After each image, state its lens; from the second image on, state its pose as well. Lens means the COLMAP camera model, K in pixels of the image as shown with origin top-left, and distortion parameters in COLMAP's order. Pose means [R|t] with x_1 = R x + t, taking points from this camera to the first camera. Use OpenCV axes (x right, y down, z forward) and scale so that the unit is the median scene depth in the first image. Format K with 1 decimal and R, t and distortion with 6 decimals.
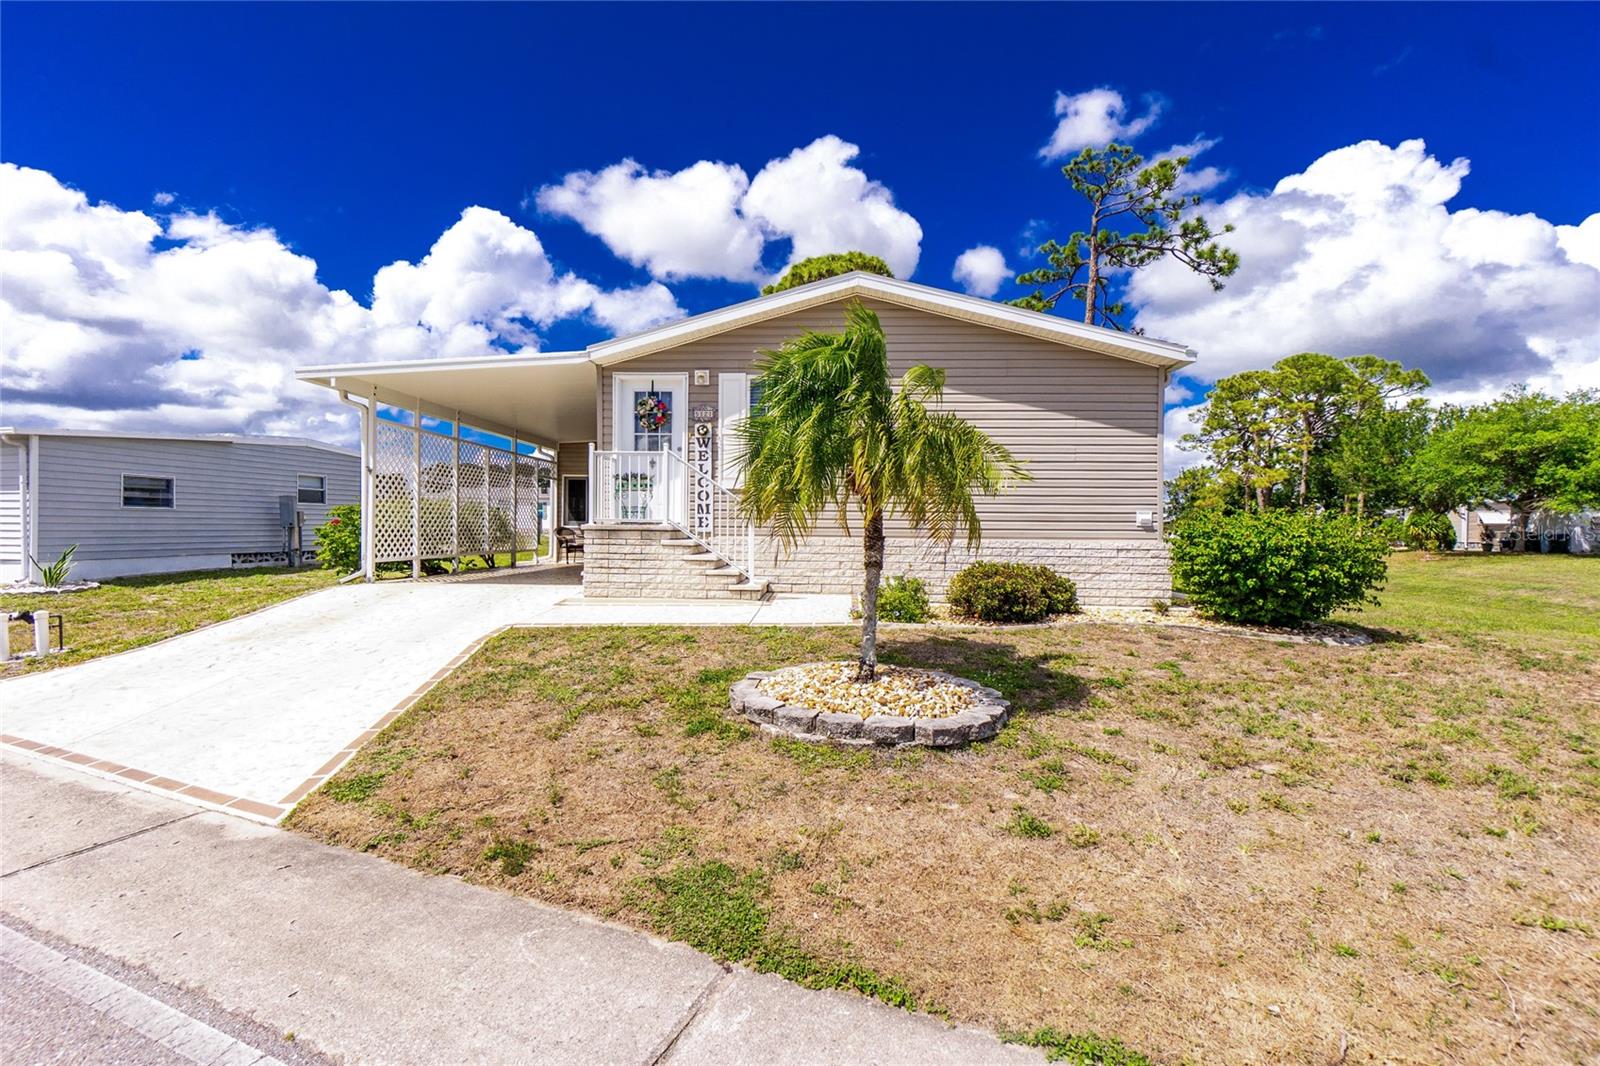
lens RADIAL K [[703.3, 0, 792.3], [0, 703.3, 539.8], [0, 0, 1]] dist [-0.001361, 0.001483]
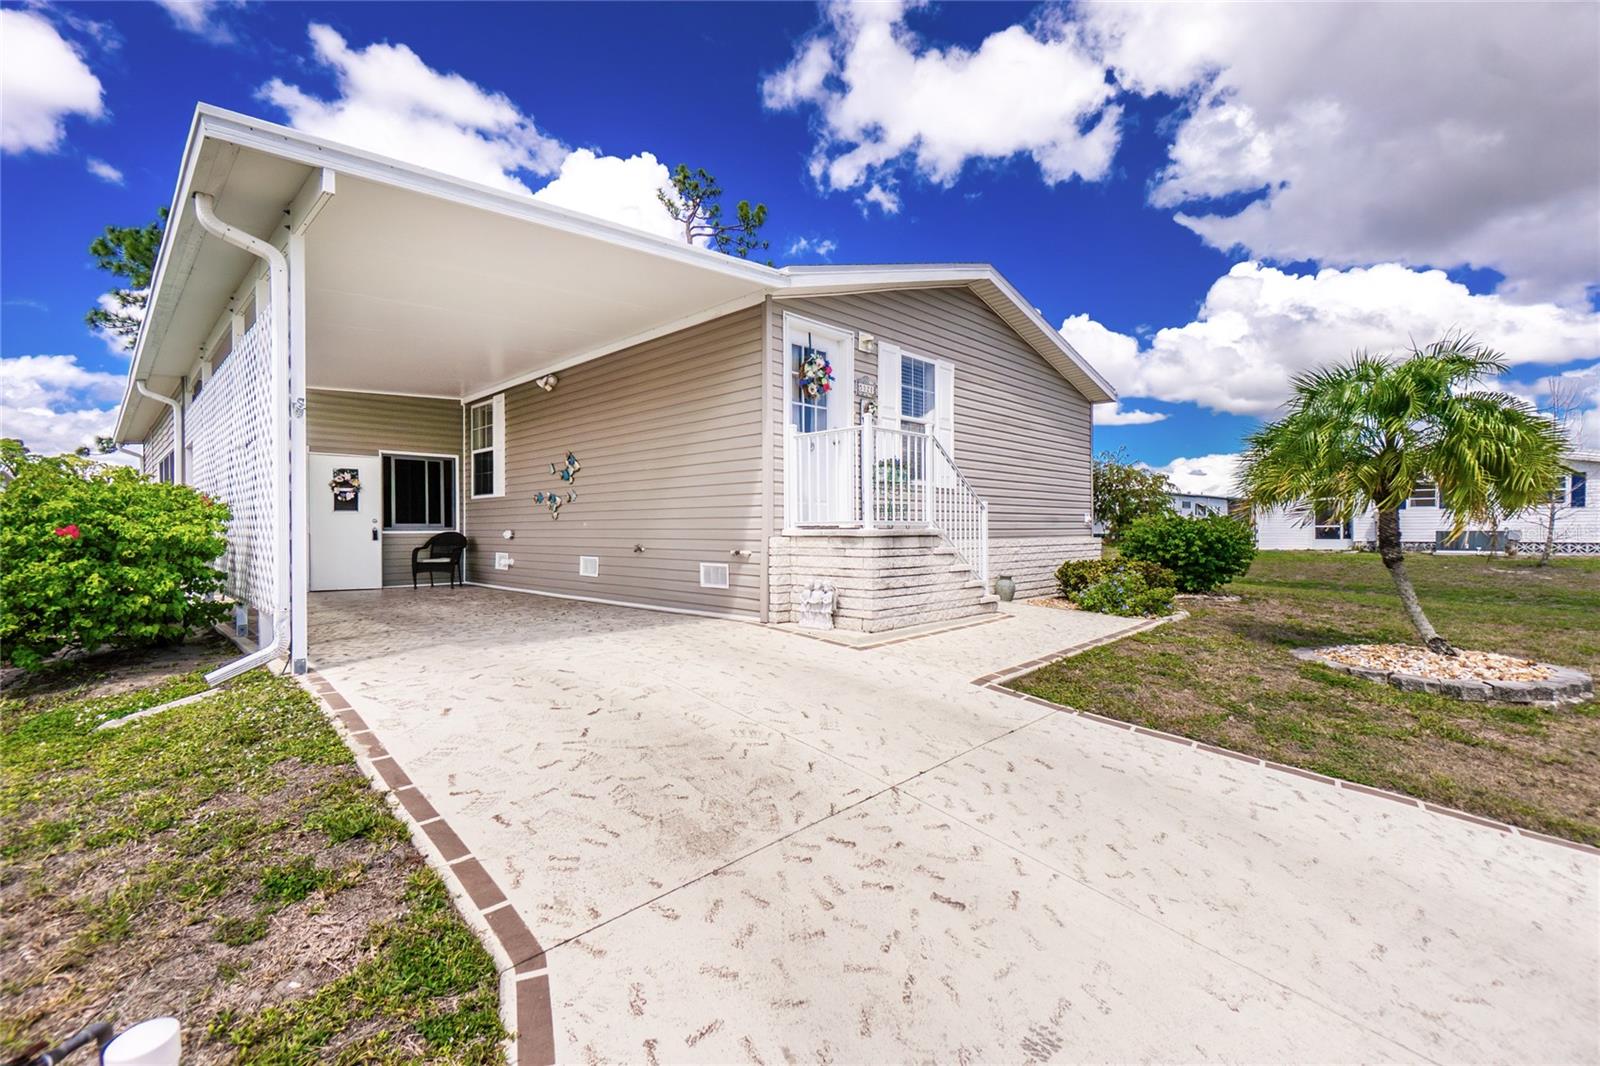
lens RADIAL K [[703.3, 0, 792.3], [0, 703.3, 539.8], [0, 0, 1]] dist [-0.001361, 0.001483]
pose [[0.666002, -0.024094, 0.745561, -0.795360], [0.021934, 0.999679, 0.012713, -0.020141], [-0.745628, 0.007886, 0.666316, 0.543957]]
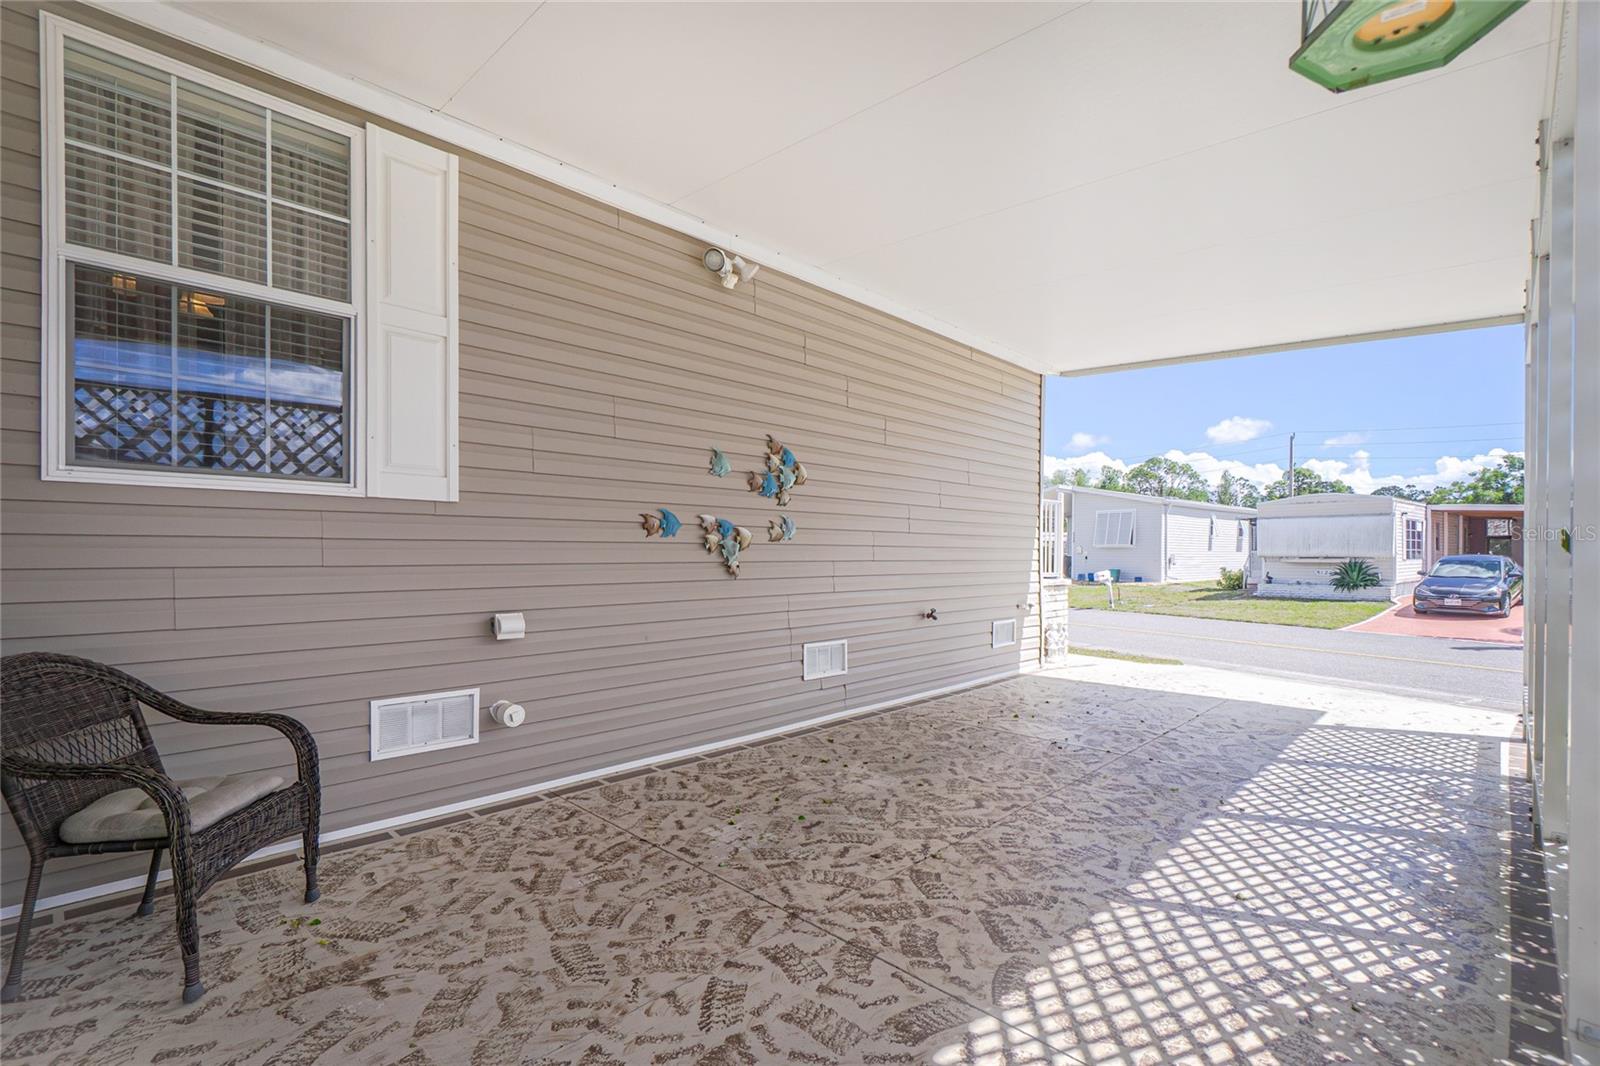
lens RADIAL K [[720.9, 0, 801.0], [0, 720.9, 558.4], [0, 0, 1]] dist [-0.000188, 0.000994]
pose [[-0.752060, -0.019224, 0.658814, -0.611517], [-0.002330, 0.999646, 0.026509, -0.068668], [-0.659090, 0.018401, -0.751839, 1.809716]]
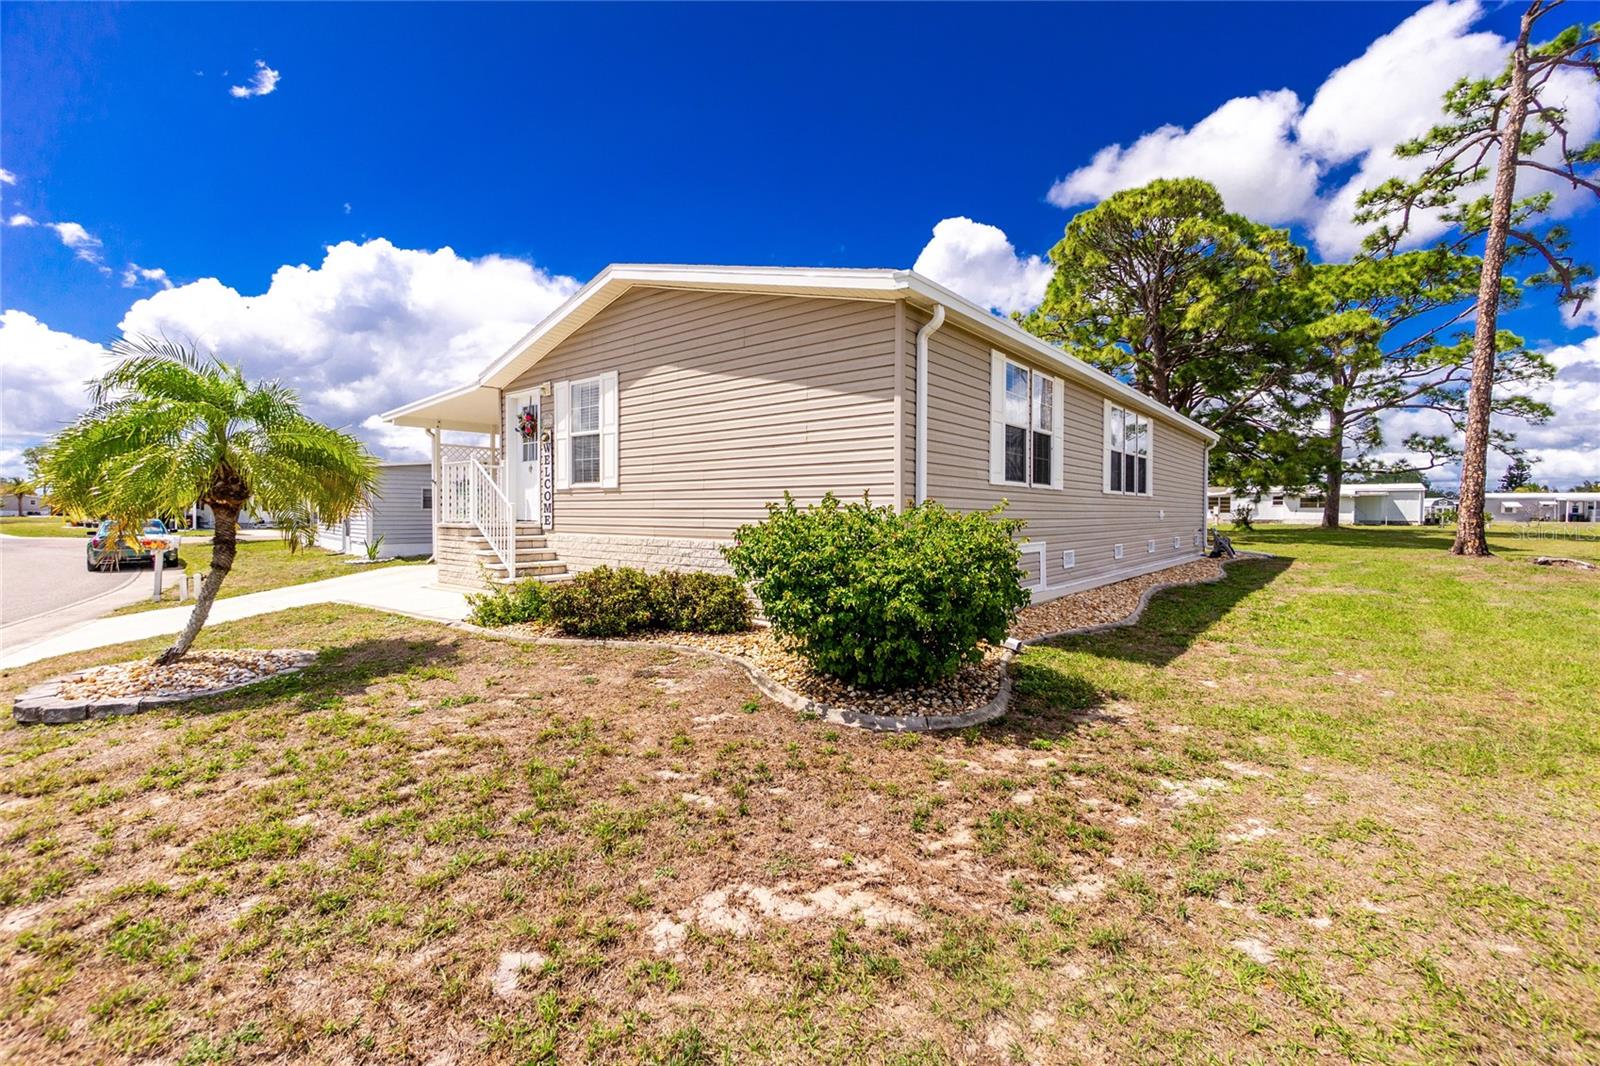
lens RADIAL K [[698.2, 0, 791.9], [0, 698.2, 515.9], [0, 0, 1]] dist [-0.000291, 0.000025]
pose [[0.799478, -0.005309, -0.600672, 0.850822], [-0.001306, 0.999943, -0.010576, -0.021258], [0.600694, 0.009240, 0.799426, 0.365029]]
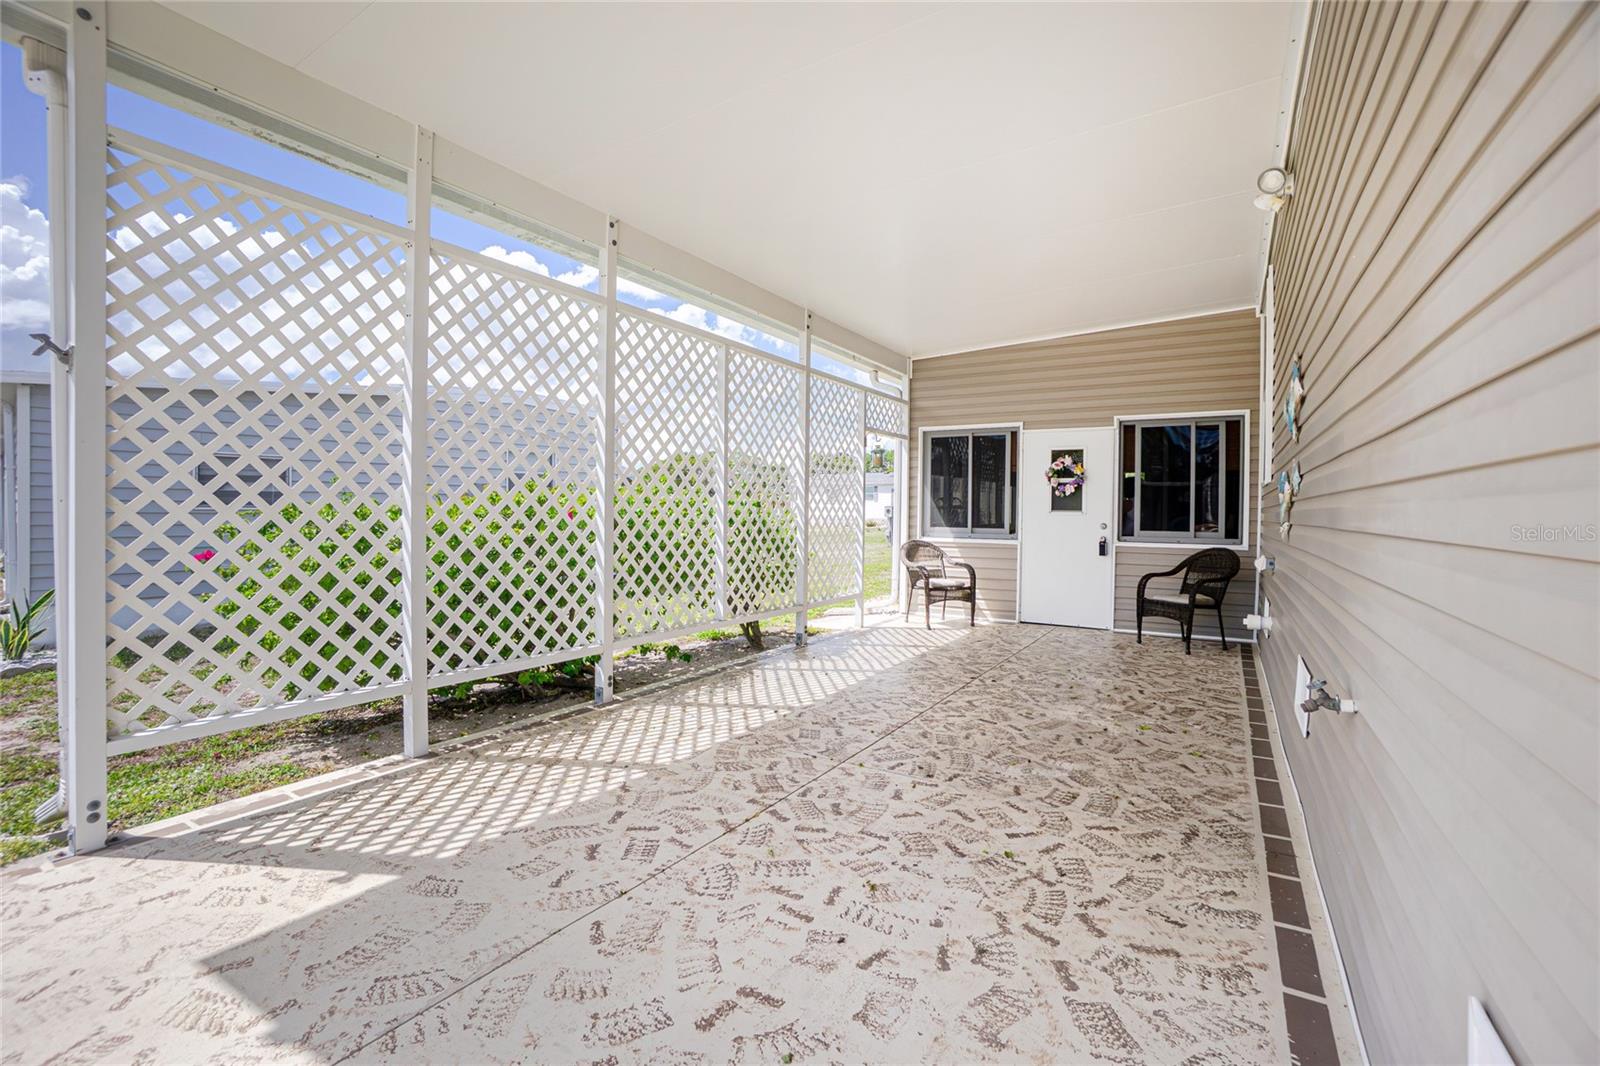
lens RADIAL K [[710.6, 0, 801.2], [0, 710.6, 516.6], [0, 0, 1]] dist [-0.062687, 0.023425]
pose [[0.881152, 0.001504, -0.472831, -0.319459], [-0.007503, 0.999914, -0.010802, -0.051518], [0.472773, 0.013066, 0.881087, 1.013625]]
